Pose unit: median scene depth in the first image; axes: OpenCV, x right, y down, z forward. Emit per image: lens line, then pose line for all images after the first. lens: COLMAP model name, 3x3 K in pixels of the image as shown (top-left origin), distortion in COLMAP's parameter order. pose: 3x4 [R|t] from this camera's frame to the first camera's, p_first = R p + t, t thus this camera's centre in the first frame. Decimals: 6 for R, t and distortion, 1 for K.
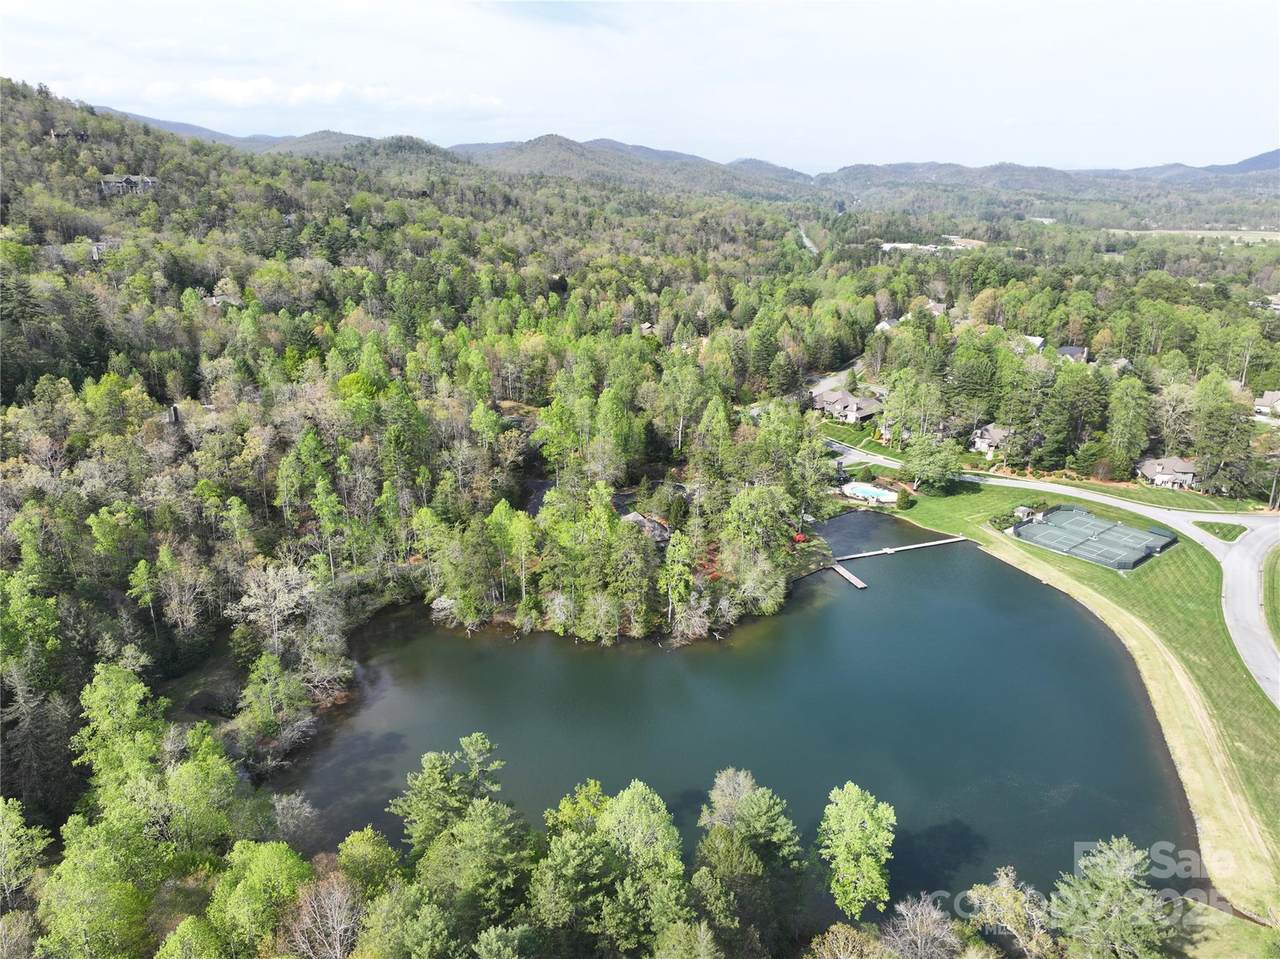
lens RADIAL K [[895.7, 0, 640.0], [0, 895.7, 479.5], [0, 0, 1]] dist [-0.005236, 0.021571]
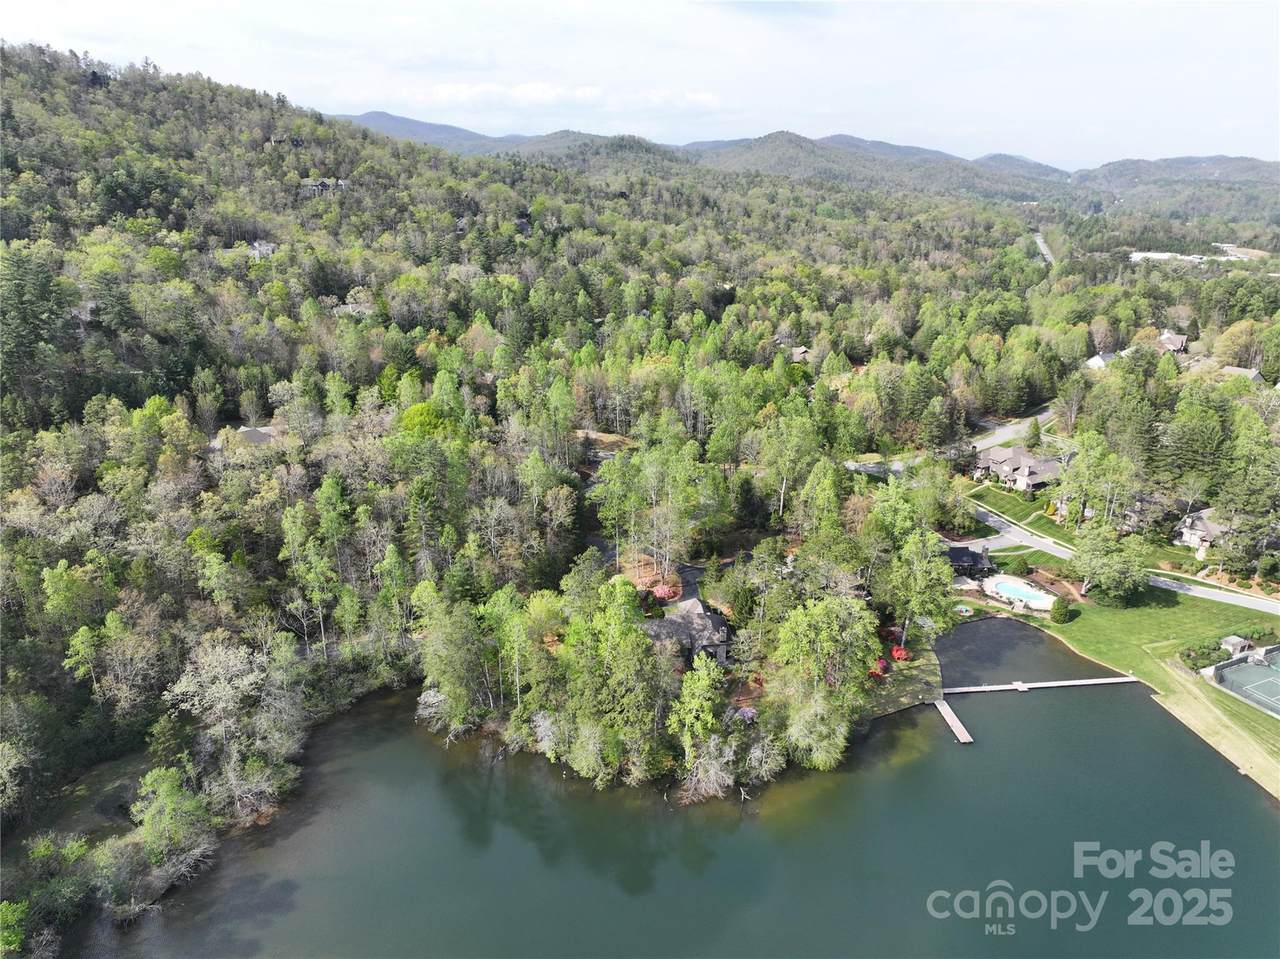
lens RADIAL K [[895.7, 0, 640.0], [0, 895.7, 479.5], [0, 0, 1]] dist [-0.005236, 0.021571]
pose [[0.969311, 0.079043, -0.232783, 0.068599], [-0.078268, 0.996853, 0.012581, -0.042420], [0.233045, 0.006024, 0.972447, 0.099320]]
